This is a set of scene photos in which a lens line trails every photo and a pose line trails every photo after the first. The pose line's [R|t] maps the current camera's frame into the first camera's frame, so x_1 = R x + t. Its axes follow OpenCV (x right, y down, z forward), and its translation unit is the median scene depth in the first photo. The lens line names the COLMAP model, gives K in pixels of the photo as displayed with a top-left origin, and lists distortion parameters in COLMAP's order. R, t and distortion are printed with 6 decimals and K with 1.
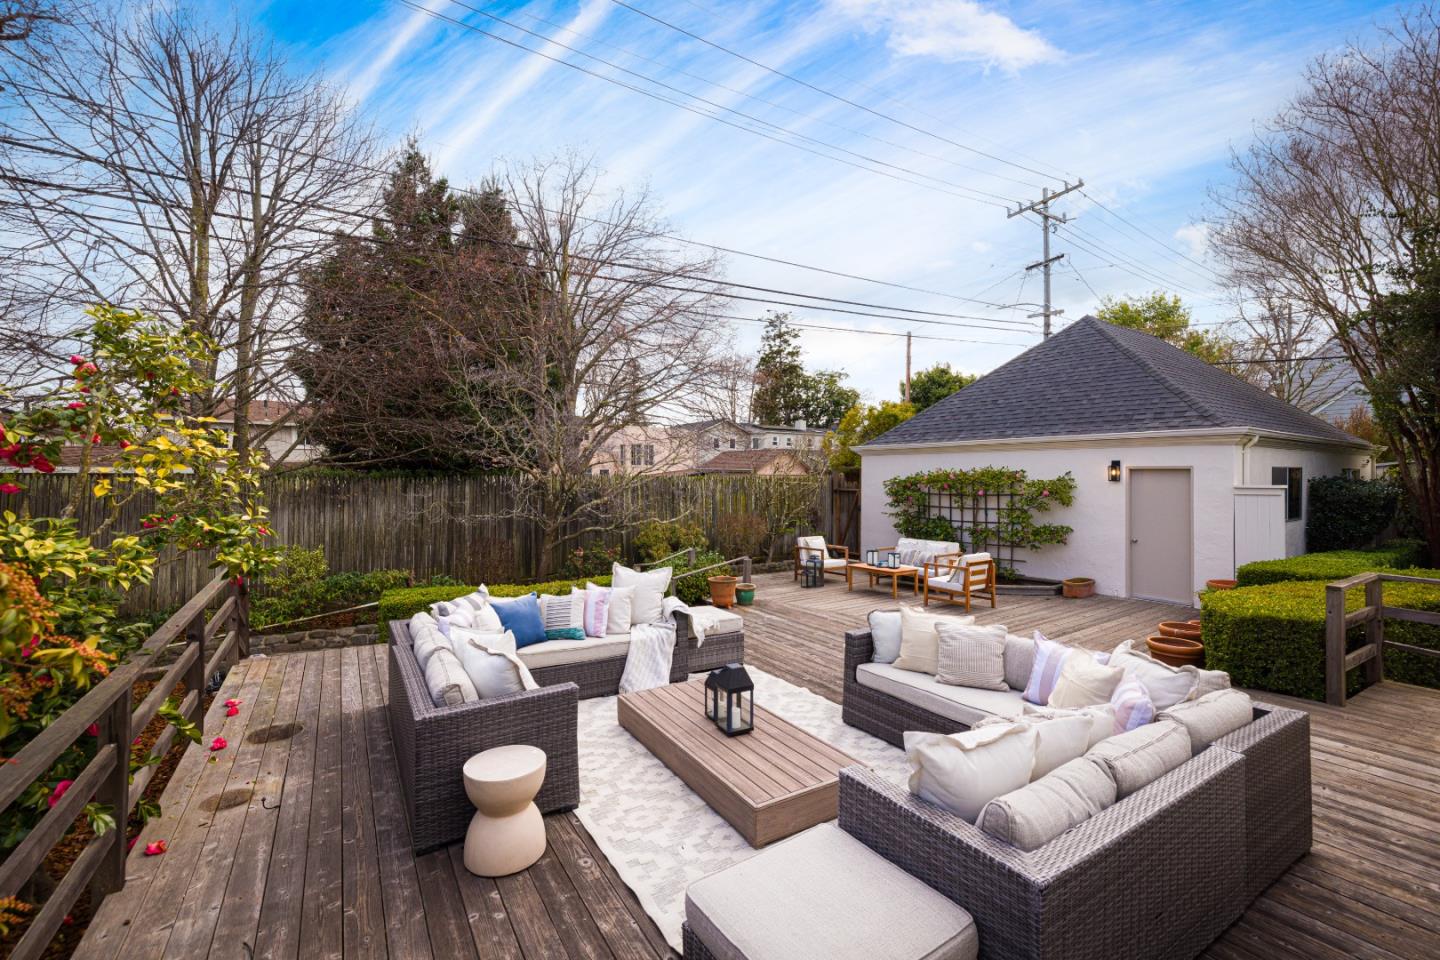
lens RADIAL K [[606.5, 0, 717.7], [0, 606.5, 478.4], [0, 0, 1]] dist [-0.003663, 0.000138]
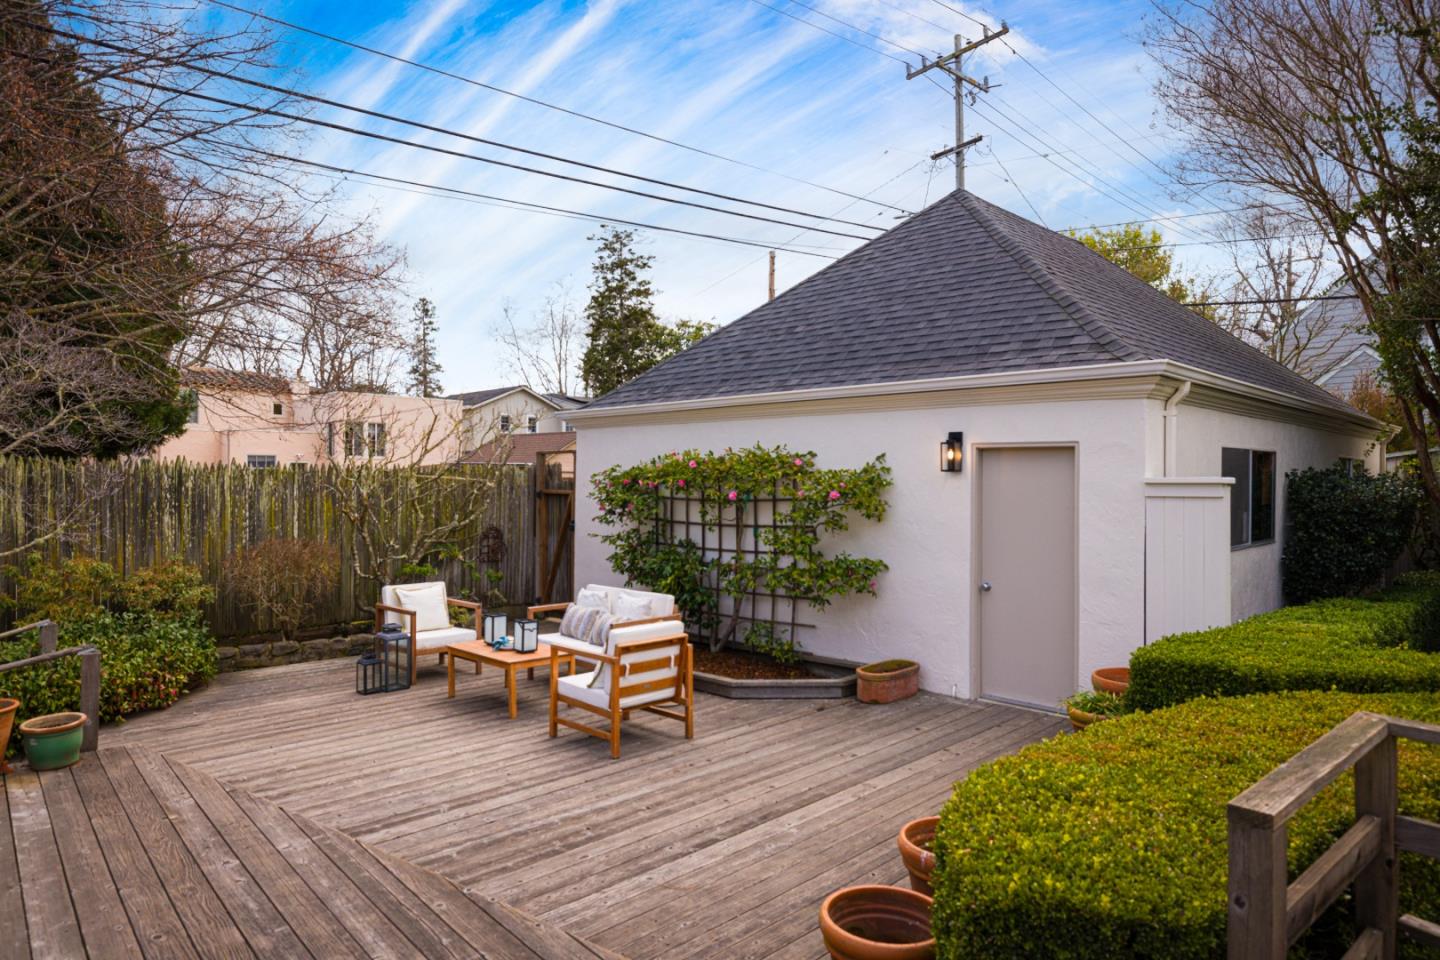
lens RADIAL K [[865.4, 0, 724.3], [0, 865.4, 484.8], [0, 0, 1]] dist [-0.012750, 0.004204]
pose [[0.985178, 0.003334, 0.171504, 0.279790], [-0.003882, 0.999988, 0.002860, 0.011683], [-0.171492, -0.003483, 0.985179, 0.256376]]
